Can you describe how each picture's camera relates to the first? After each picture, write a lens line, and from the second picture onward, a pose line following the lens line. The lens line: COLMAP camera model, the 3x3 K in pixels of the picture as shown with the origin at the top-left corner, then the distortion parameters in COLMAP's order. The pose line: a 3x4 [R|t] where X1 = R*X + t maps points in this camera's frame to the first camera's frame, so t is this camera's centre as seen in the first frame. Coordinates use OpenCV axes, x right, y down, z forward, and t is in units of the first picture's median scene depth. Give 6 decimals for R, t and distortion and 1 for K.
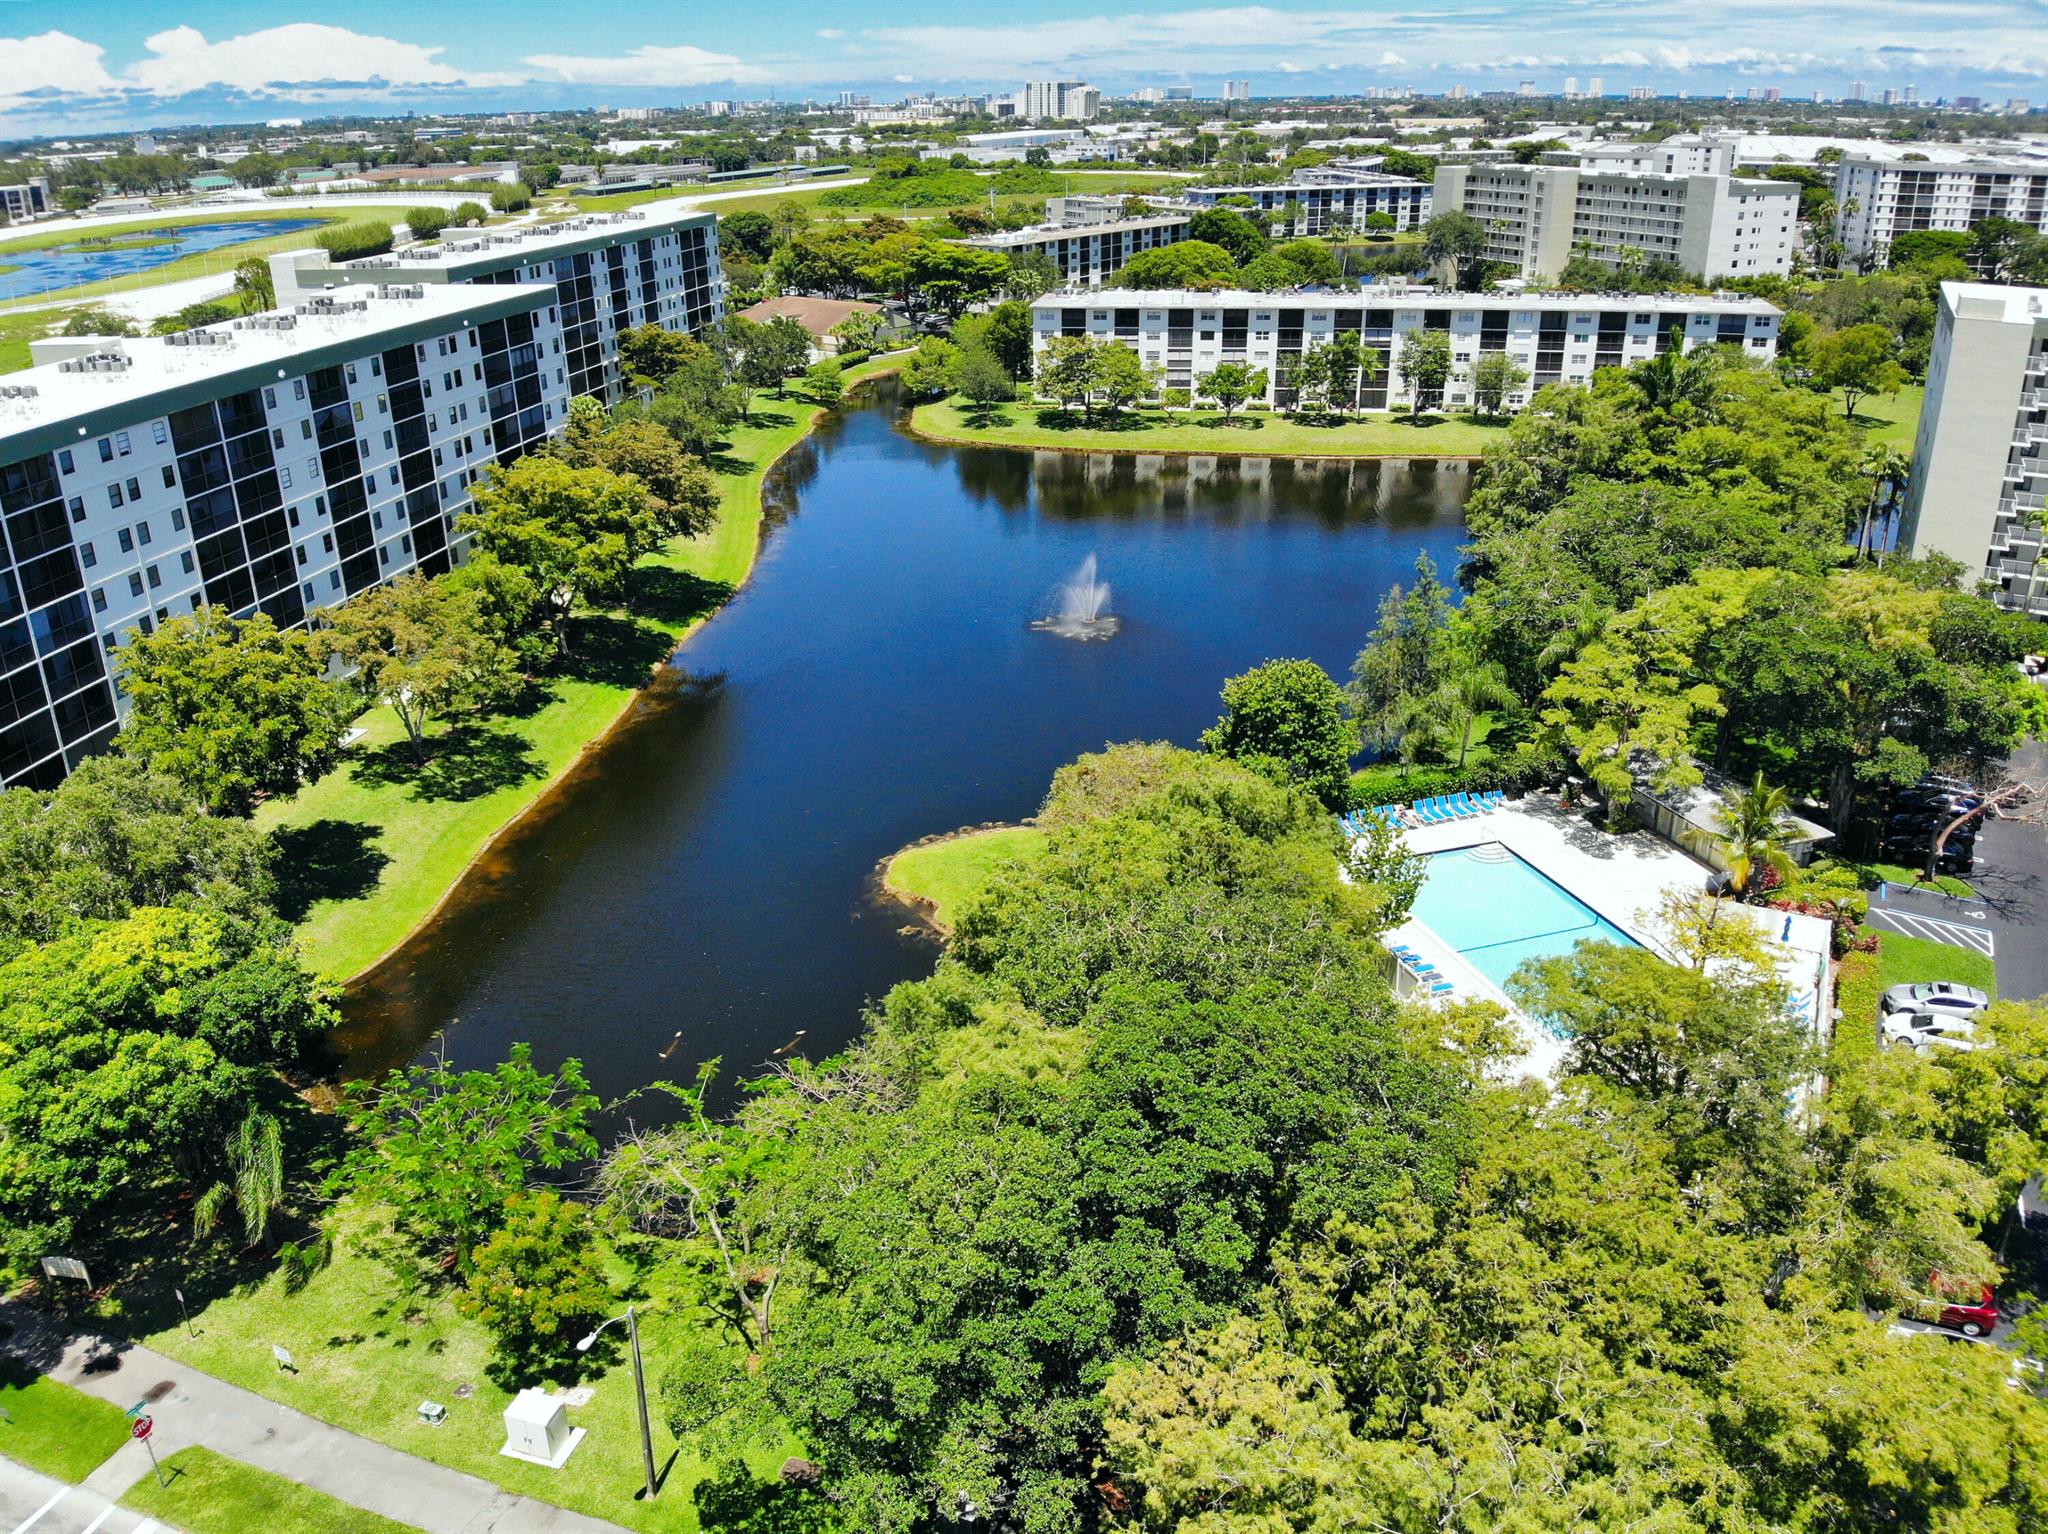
lens RADIAL K [[1598.2, 0, 1023.8], [0, 1598.2, 723.0], [0, 0, 1]] dist [0.040879, -0.138422]
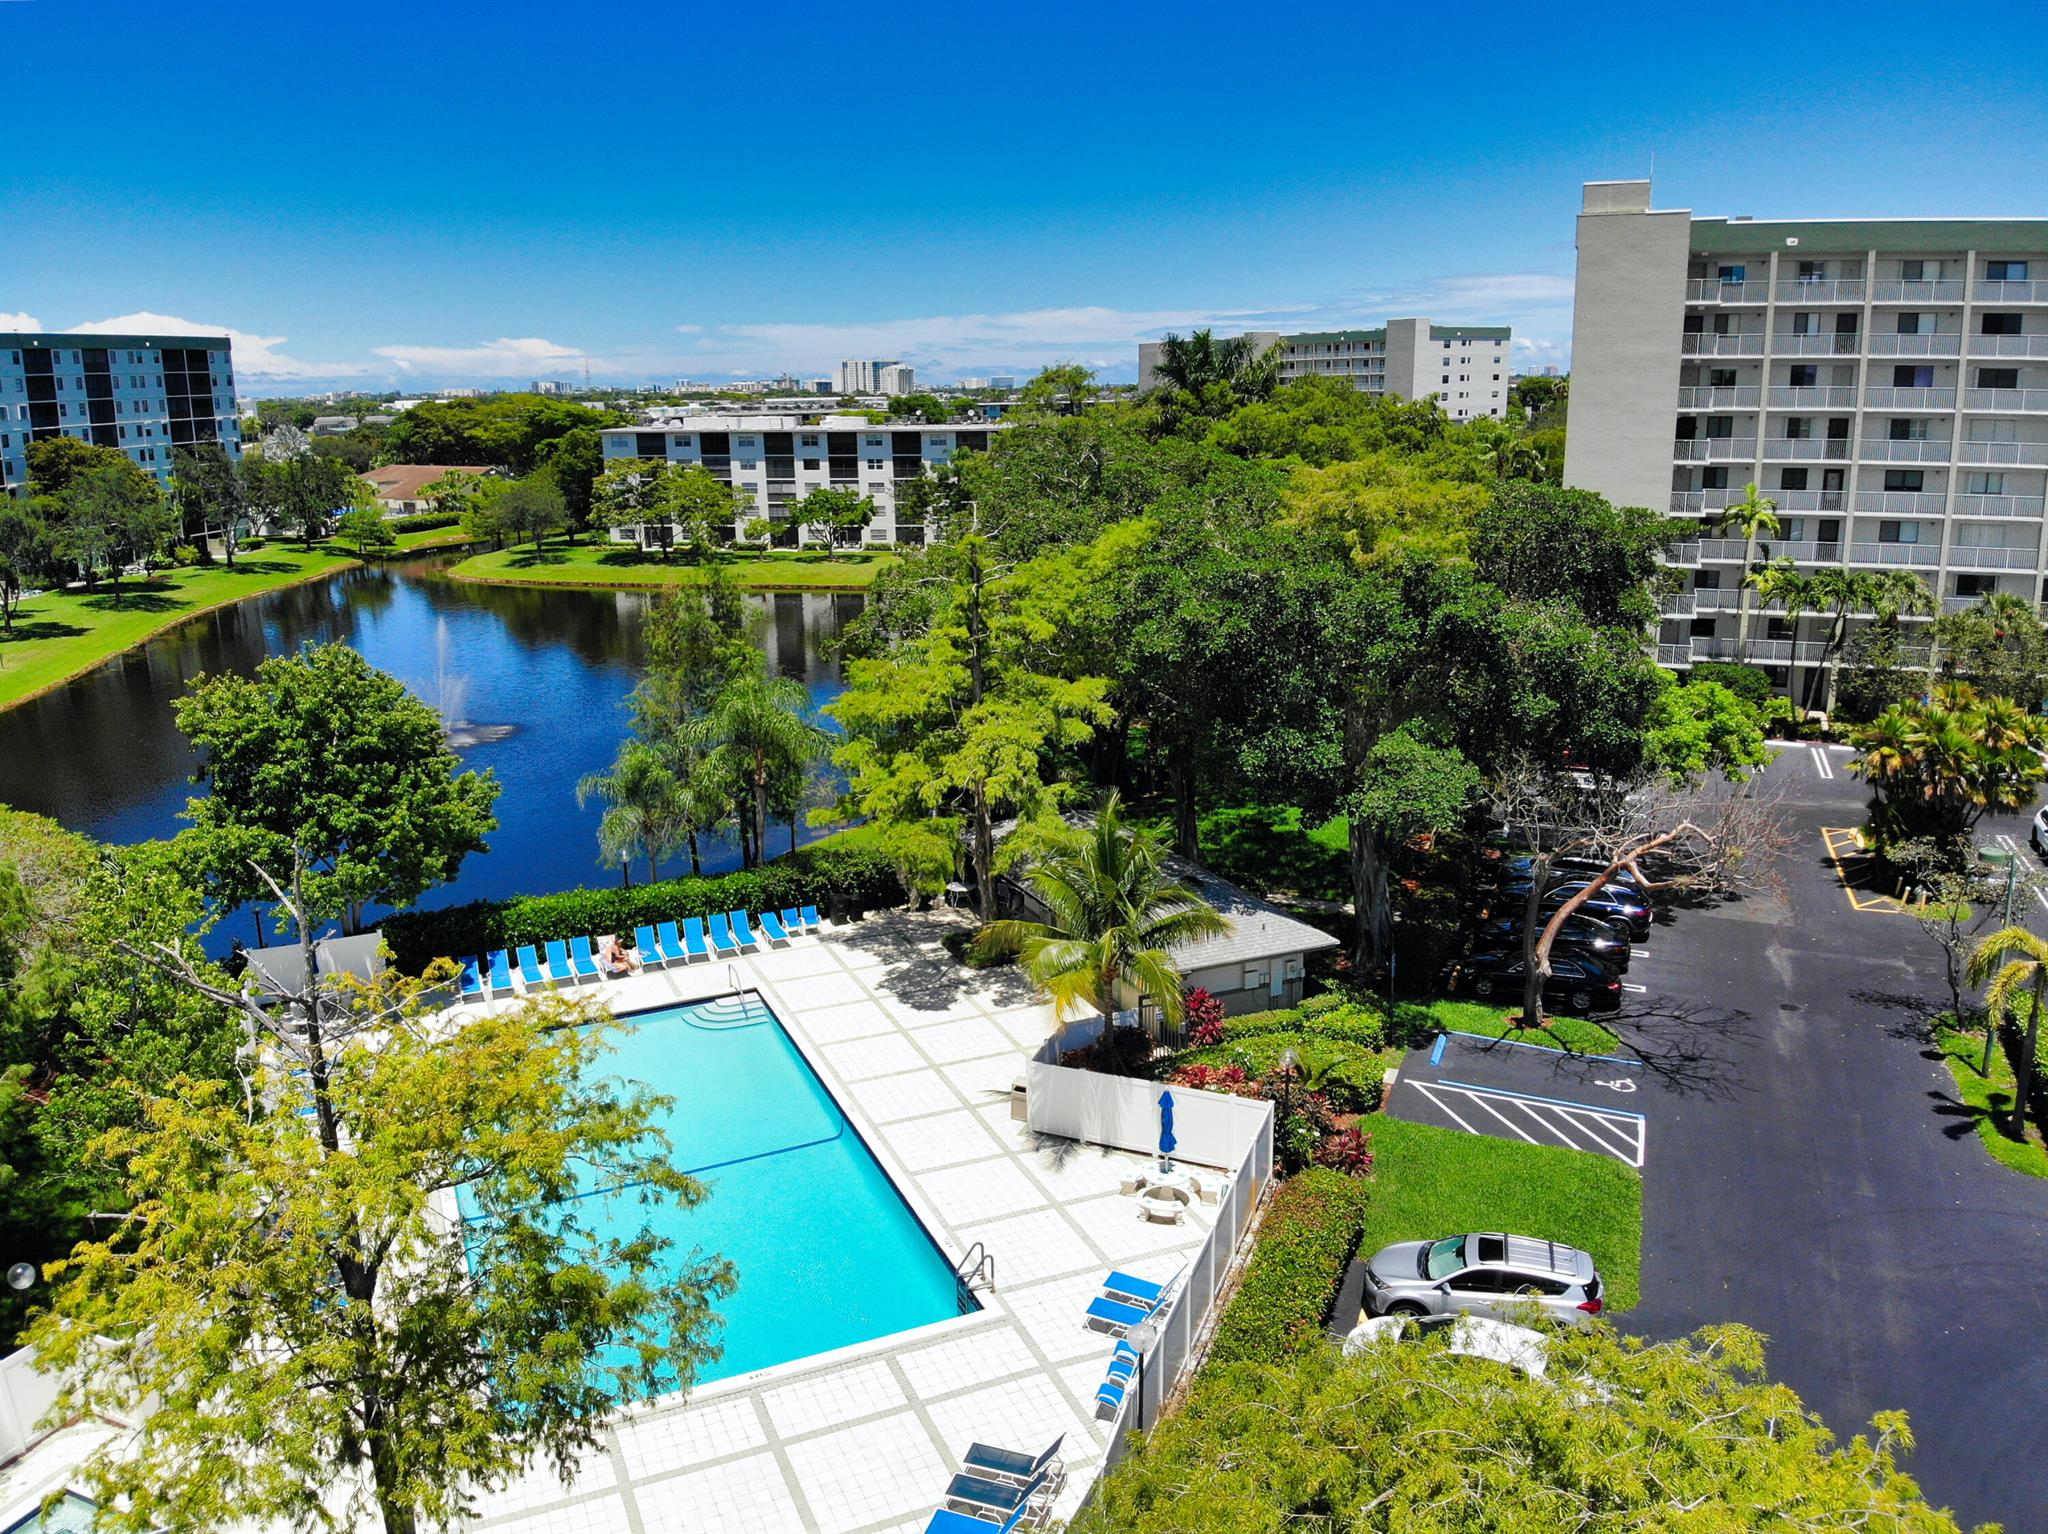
lens RADIAL K [[1582.2, 0, 981.7], [0, 1582.2, 717.4], [0, 0, 1]] dist [0.100385, -0.244353]
pose [[0.996891, -0.025300, 0.074615, 0.315860], [0.037243, 0.985873, -0.163299, 0.069951], [-0.069429, 0.165570, 0.983751, 0.433205]]
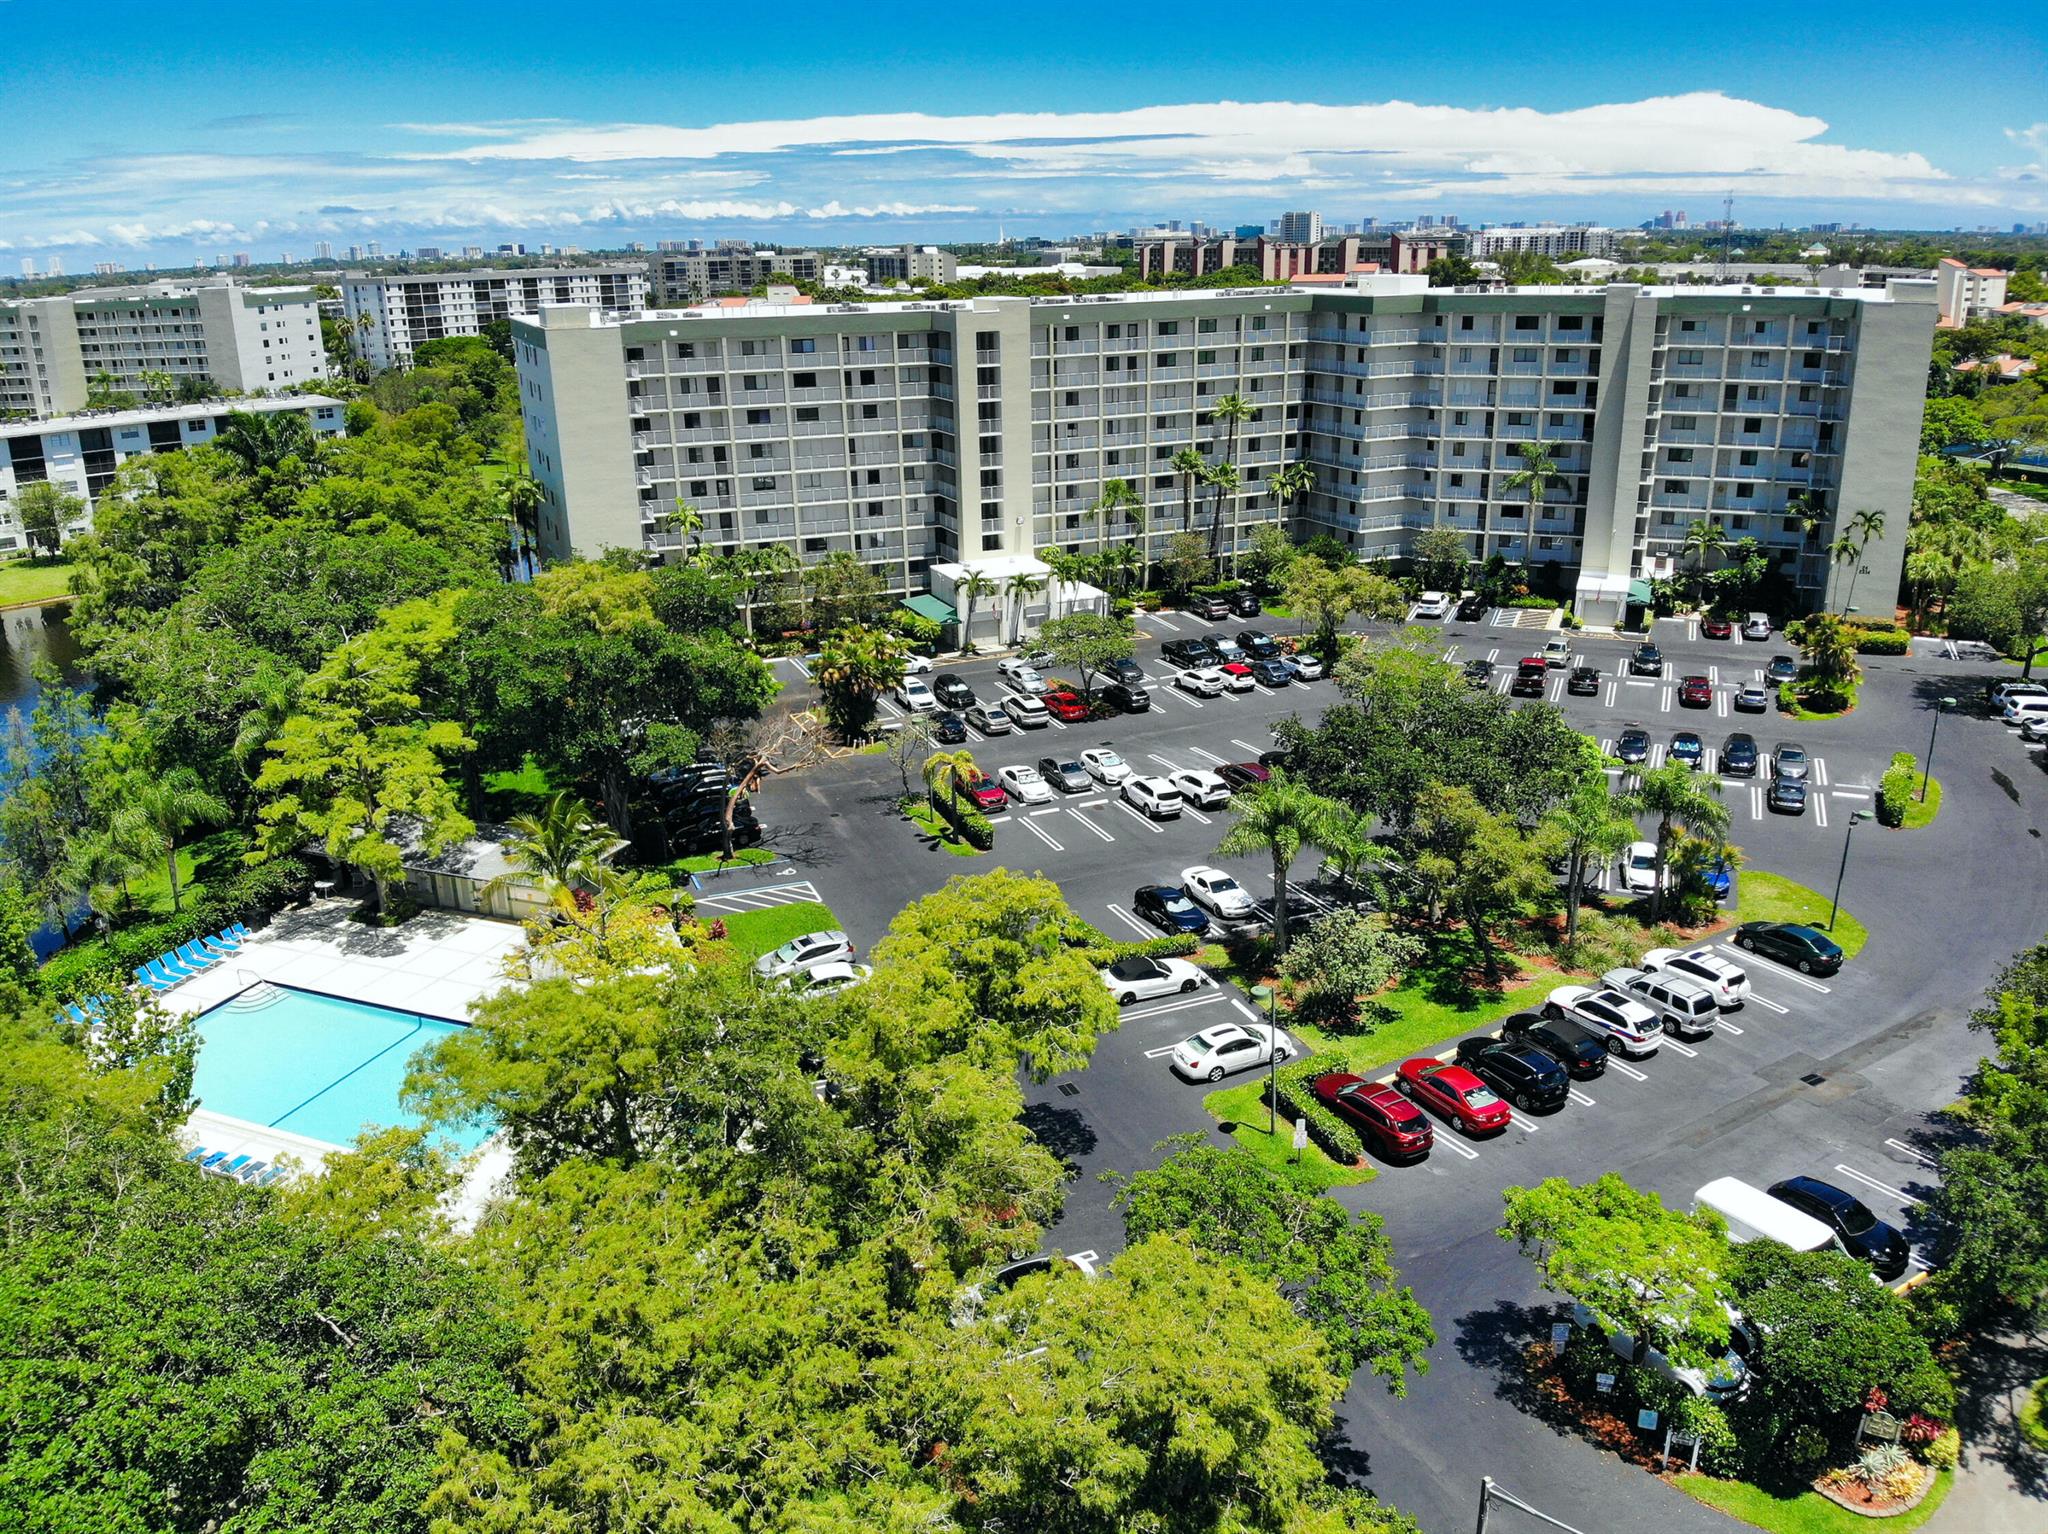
lens RADIAL K [[1553.3, 0, 1151.7], [0, 1553.3, 779.2], [0, 0, 1]] dist [-0.039058, -0.052385]
pose [[0.596318, -0.258570, 0.759965, 0.016336], [0.292315, 0.951650, 0.094420, 0.035105], [-0.747634, 0.165845, 0.643069, 0.173664]]
